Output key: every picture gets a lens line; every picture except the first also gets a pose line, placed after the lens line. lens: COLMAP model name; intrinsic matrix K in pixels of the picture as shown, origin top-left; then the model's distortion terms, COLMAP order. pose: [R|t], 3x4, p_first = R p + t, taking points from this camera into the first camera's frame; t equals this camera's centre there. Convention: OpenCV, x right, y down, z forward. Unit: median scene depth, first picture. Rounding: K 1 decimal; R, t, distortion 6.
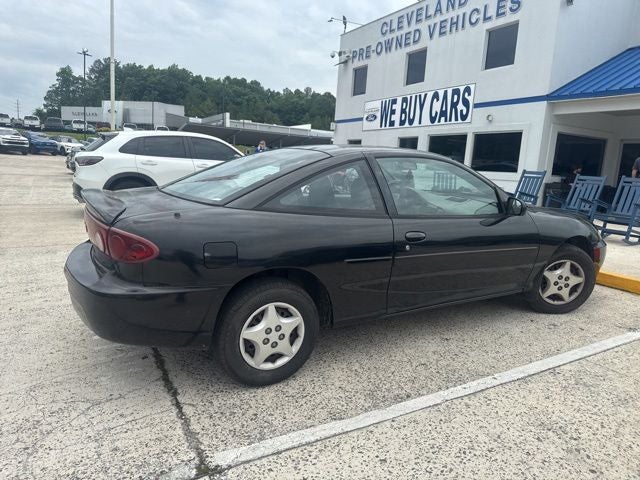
lens RADIAL K [[452.3, 0, 318.0], [0, 452.3, 244.9], [0, 0, 1]] dist [0.033853, -0.044052]
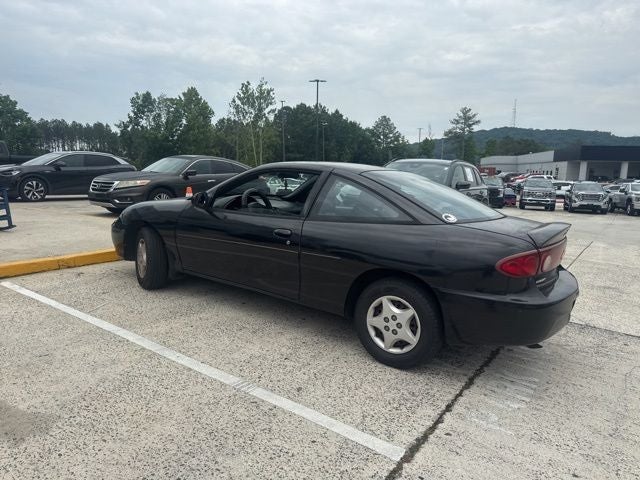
lens RADIAL K [[452.3, 0, 322.2], [0, 452.3, 242.7], [0, 0, 1]] dist [0.033853, -0.044052]
pose [[-0.460134, -0.214308, 0.861597, -0.886305], [0.103351, 0.950905, 0.291716, -0.343511], [-0.881814, 0.223276, -0.415395, 1.462169]]
